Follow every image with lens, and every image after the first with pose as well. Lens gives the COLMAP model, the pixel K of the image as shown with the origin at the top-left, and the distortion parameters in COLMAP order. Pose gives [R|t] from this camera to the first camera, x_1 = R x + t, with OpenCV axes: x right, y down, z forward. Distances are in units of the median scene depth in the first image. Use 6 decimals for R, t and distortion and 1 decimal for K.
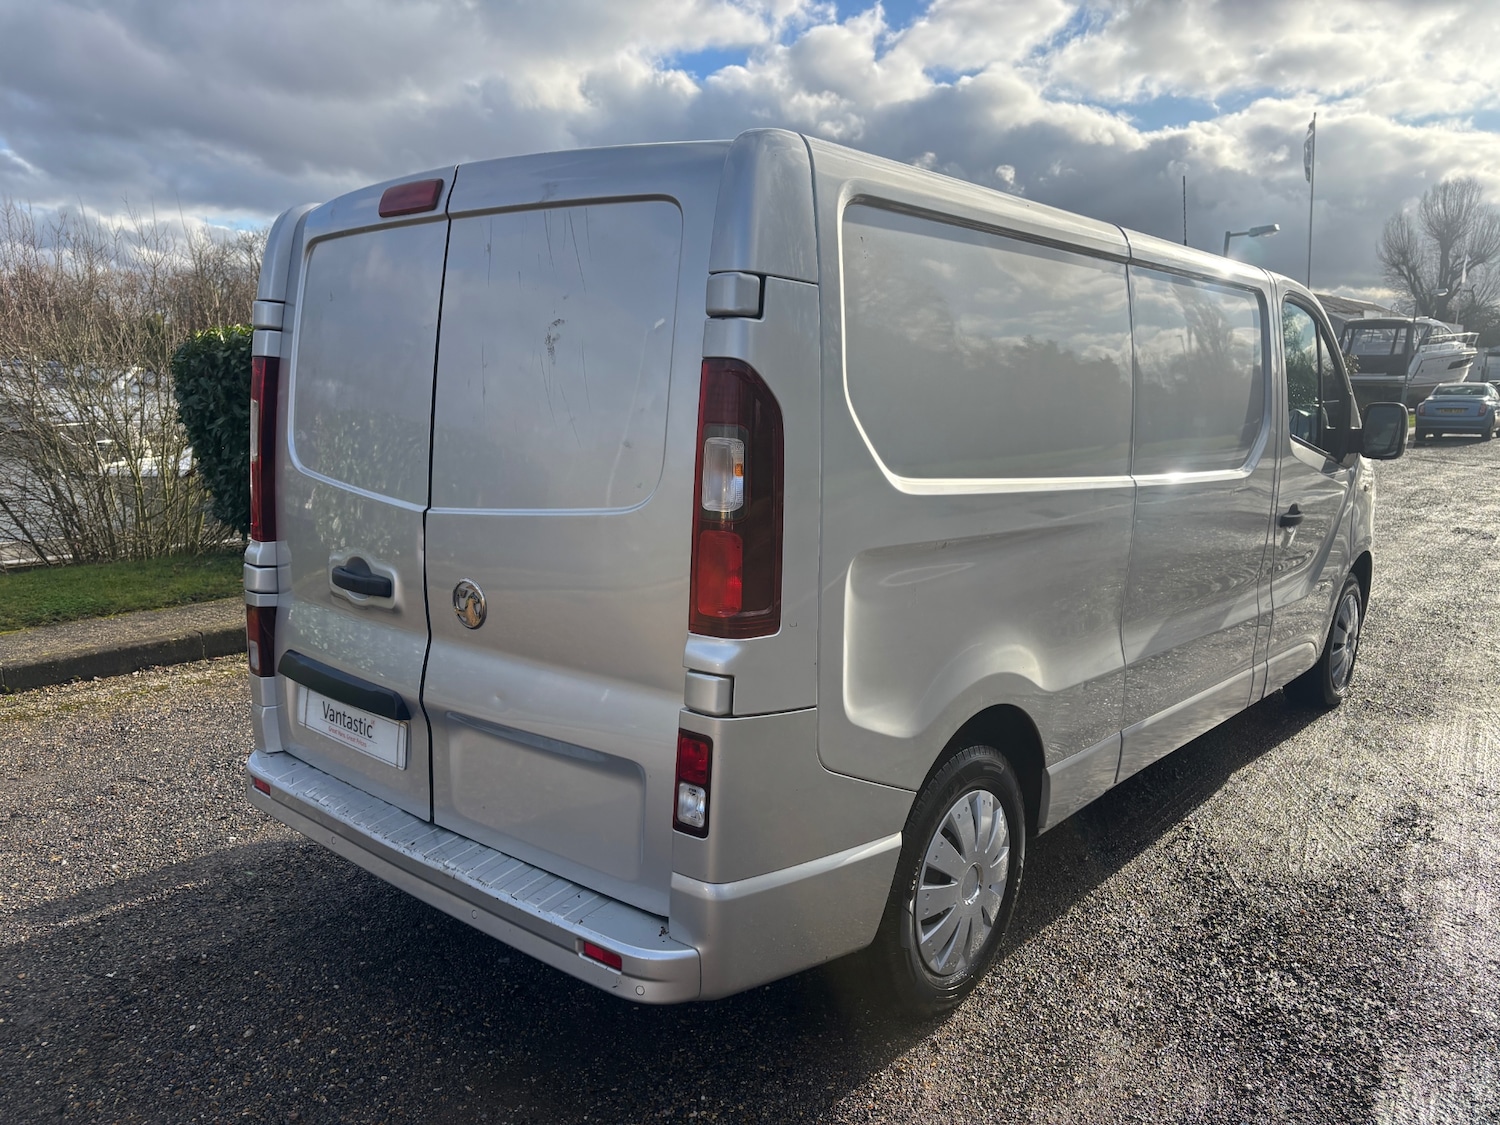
lens RADIAL K [[1139.9, 0, 746.7], [0, 1139.9, 578.3], [0, 0, 1]] dist [0.053969, -0.050991]
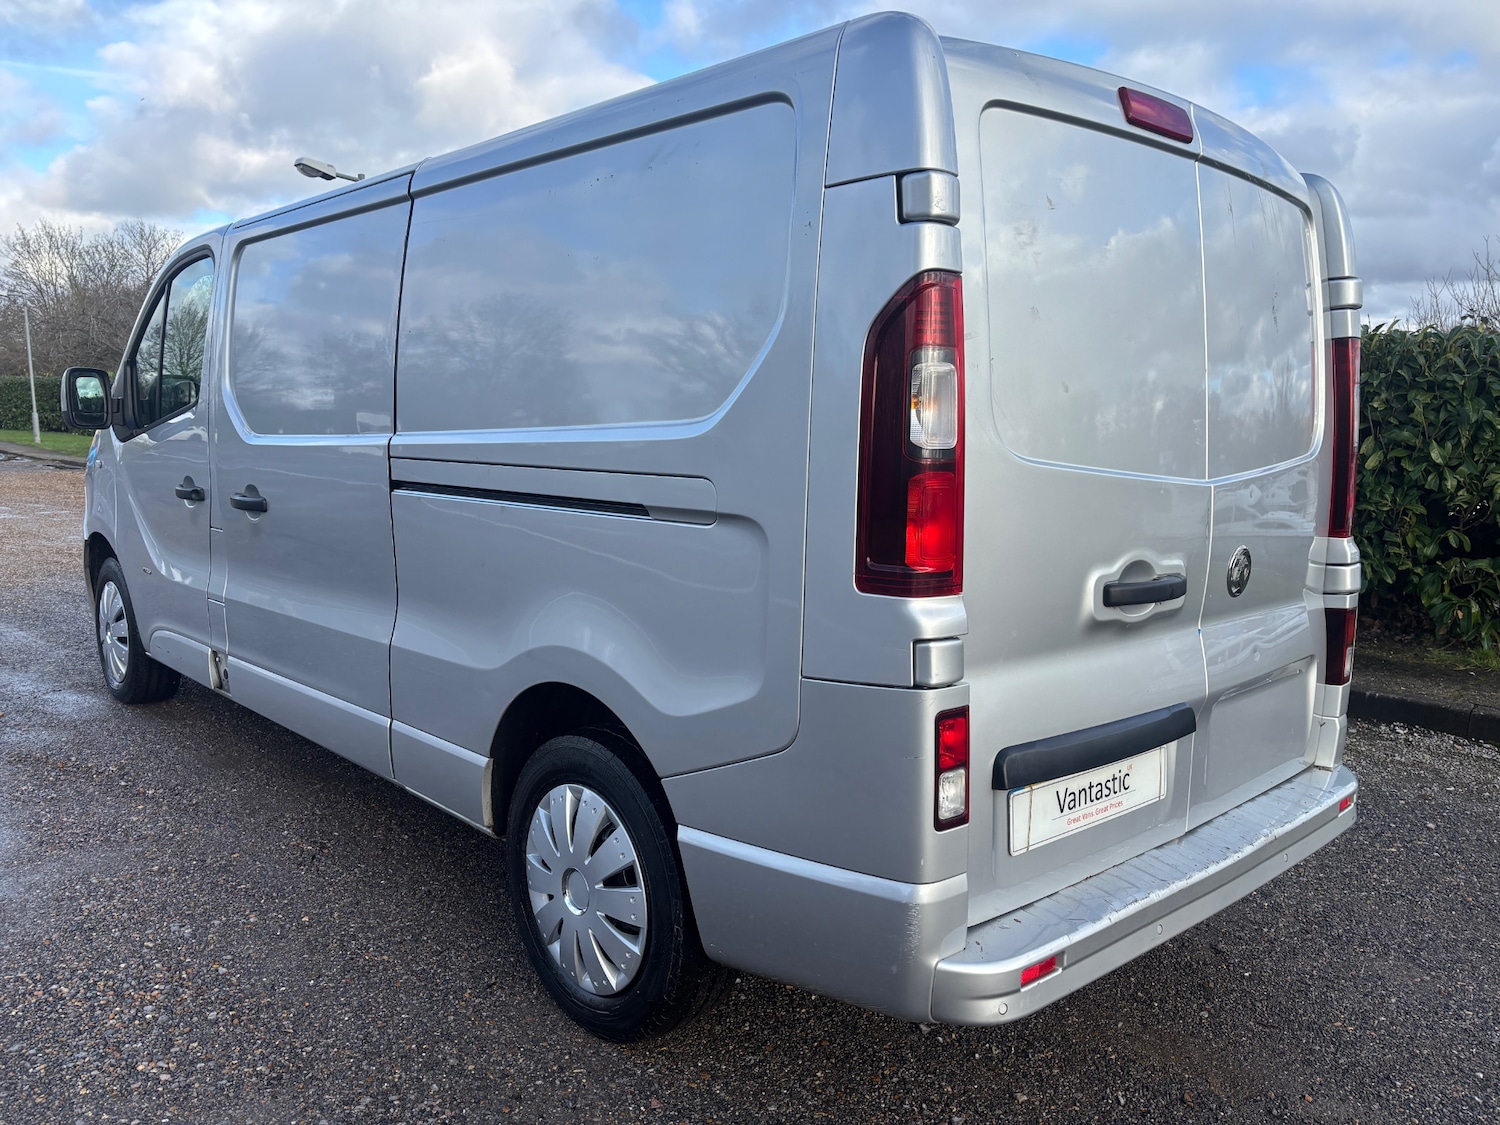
lens RADIAL K [[1138.4, 0, 750.1], [0, 1138.4, 570.0], [0, 0, 1]] dist [0.068049, -0.079350]
pose [[0.094896, -0.148438, 0.984358, -1.096634], [0.145365, 0.980288, 0.133810, -0.149657], [-0.984817, 0.130393, 0.114603, 1.138692]]
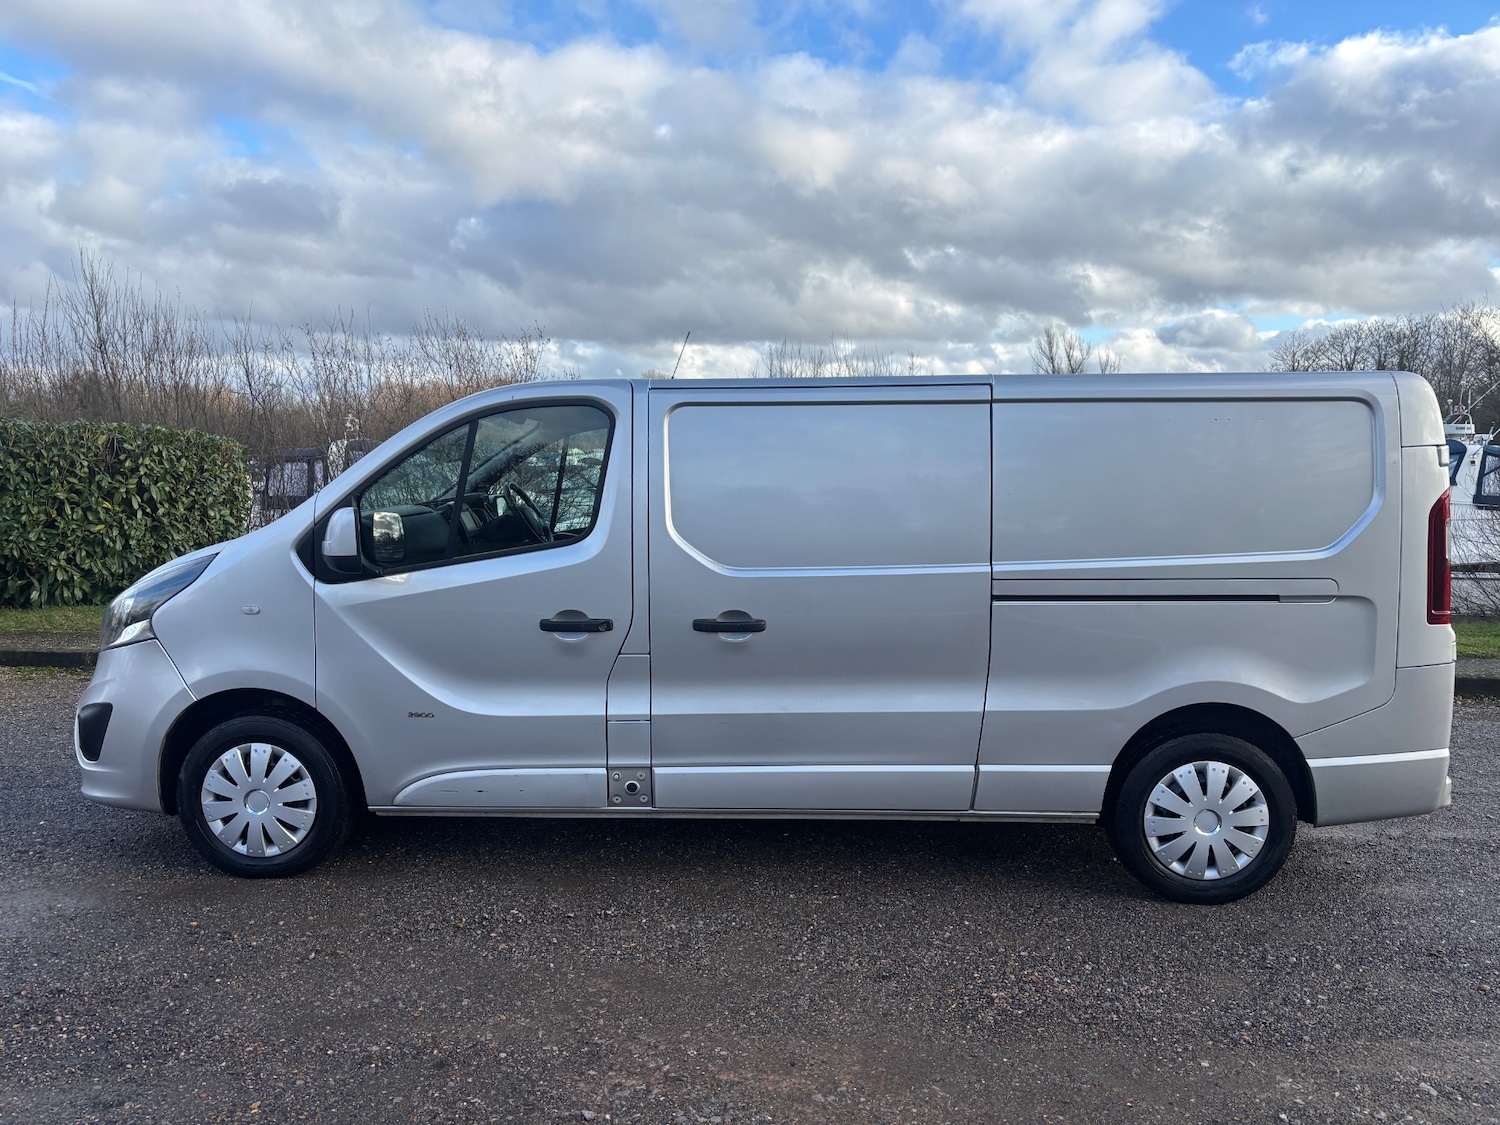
lens RADIAL K [[1137.0, 0, 743.4], [0, 1137.0, 573.9], [0, 0, 1]] dist [0.068586, -0.079644]
pose [[-0.637831, -0.091297, 0.764746, -1.021670], [0.109269, 0.972178, 0.207196, -0.502471], [-0.762385, 0.215719, -0.610110, 2.691096]]
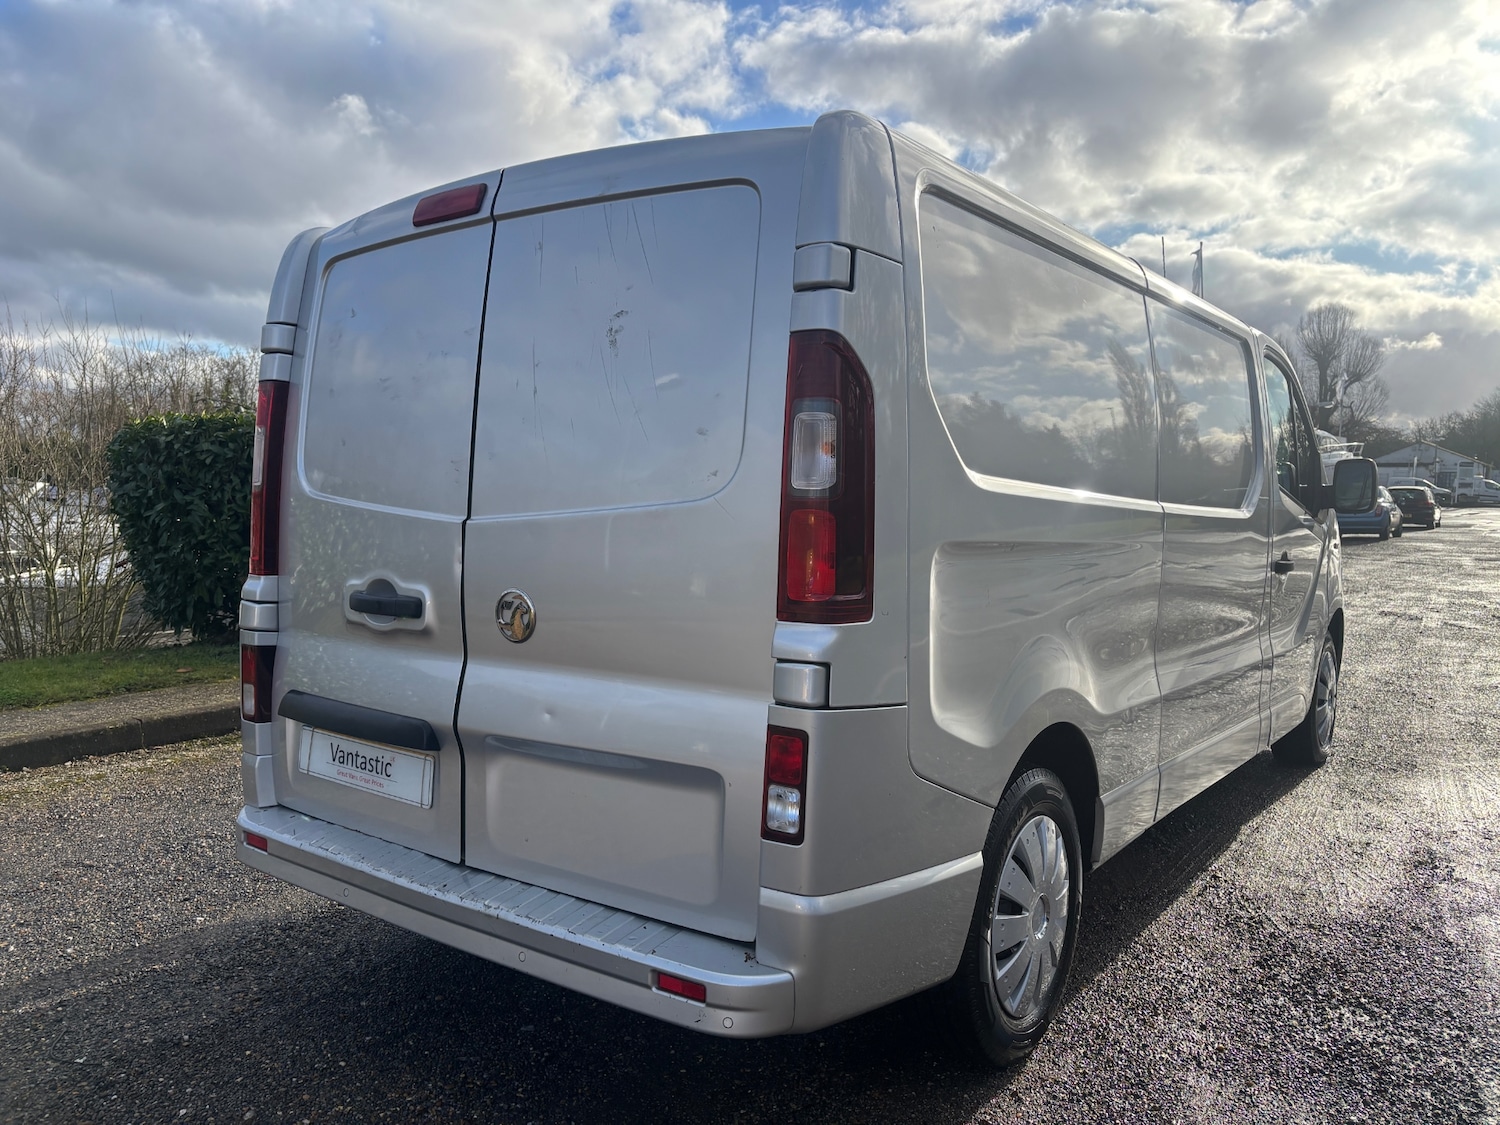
lens RADIAL K [[1138.4, 0, 750.0], [0, 1138.4, 562.5], [0, 0, 1]] dist [0.068231, -0.079024]
pose [[0.997248, -0.011268, 0.073272, -0.104393], [0.019532, 0.993394, -0.113076, 0.077766], [-0.071513, 0.114196, 0.990881, 0.048997]]
